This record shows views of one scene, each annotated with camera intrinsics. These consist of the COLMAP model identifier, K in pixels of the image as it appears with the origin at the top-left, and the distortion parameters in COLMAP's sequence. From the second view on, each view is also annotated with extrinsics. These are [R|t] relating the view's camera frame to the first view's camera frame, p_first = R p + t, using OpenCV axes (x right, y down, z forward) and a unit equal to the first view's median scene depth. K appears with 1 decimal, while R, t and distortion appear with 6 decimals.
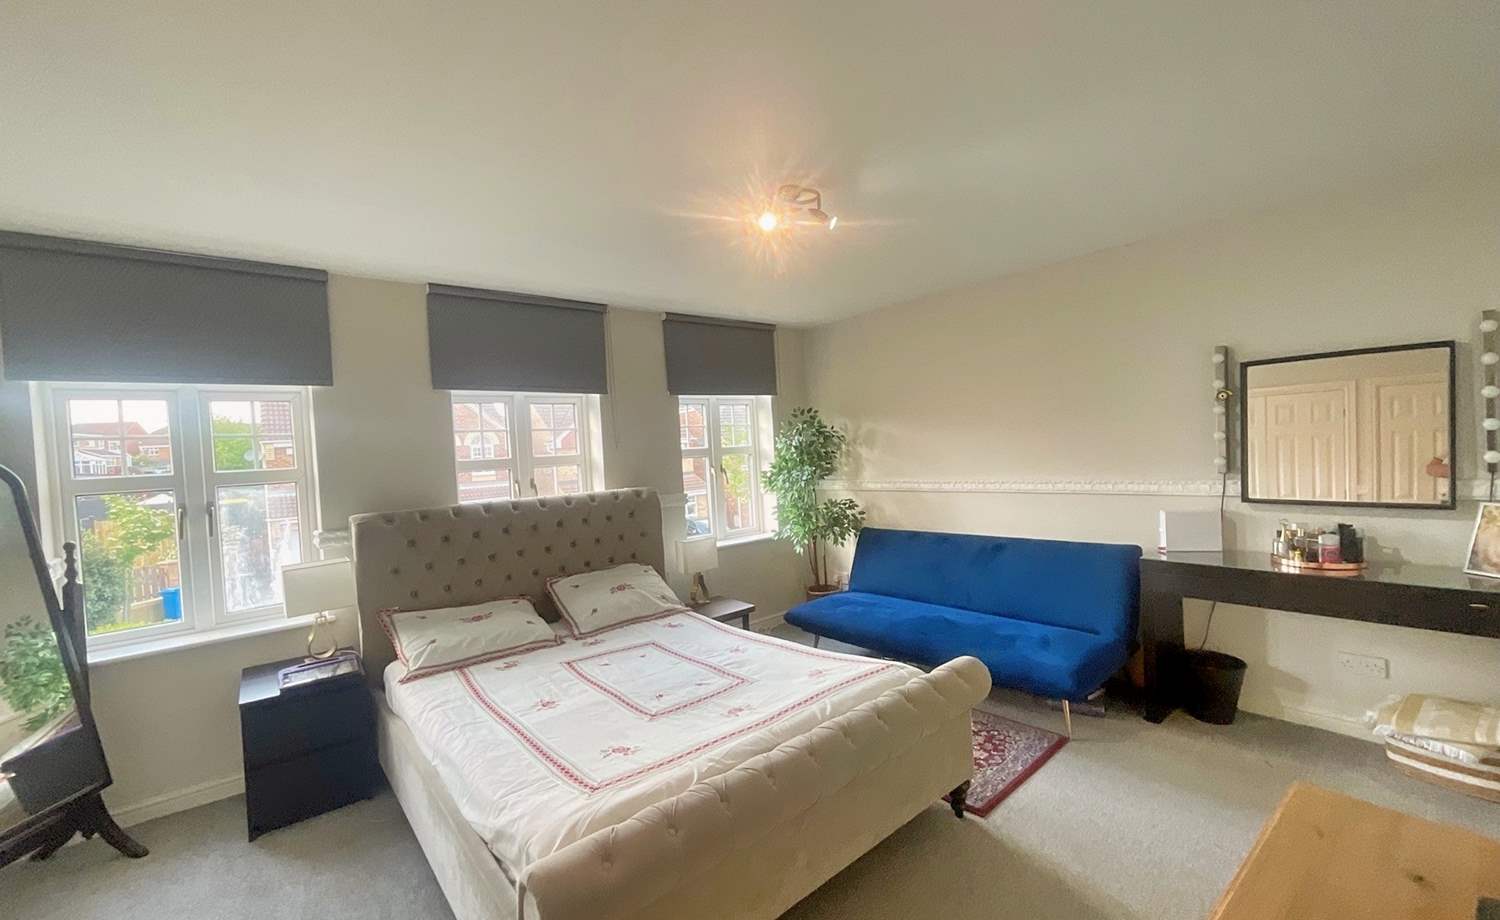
lens RADIAL K [[609.5, 0, 749.2], [0, 609.5, 464.0], [0, 0, 1]] dist [0.000586, 0.000013]
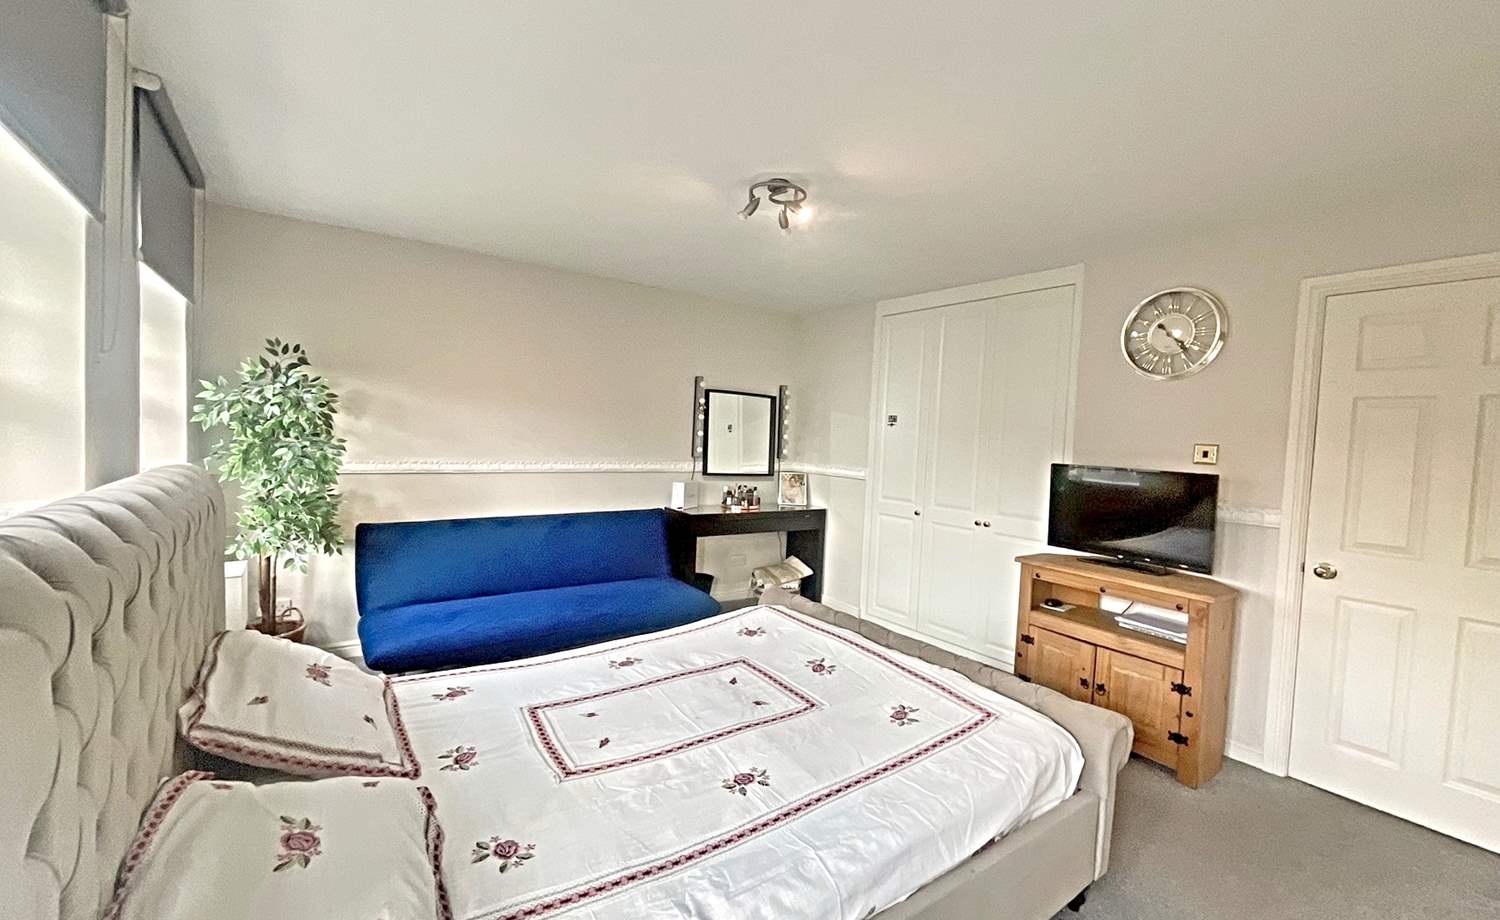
lens RADIAL K [[609.5, 0, 749.2], [0, 609.5, 464.0], [0, 0, 1]] dist [0.000586, 0.000013]
pose [[0.075990, 0.012468, 0.997031, -0.802828], [-0.020144, 0.999737, -0.010966, 0.048744], [-0.996905, -0.019250, 0.076221, 0.771153]]
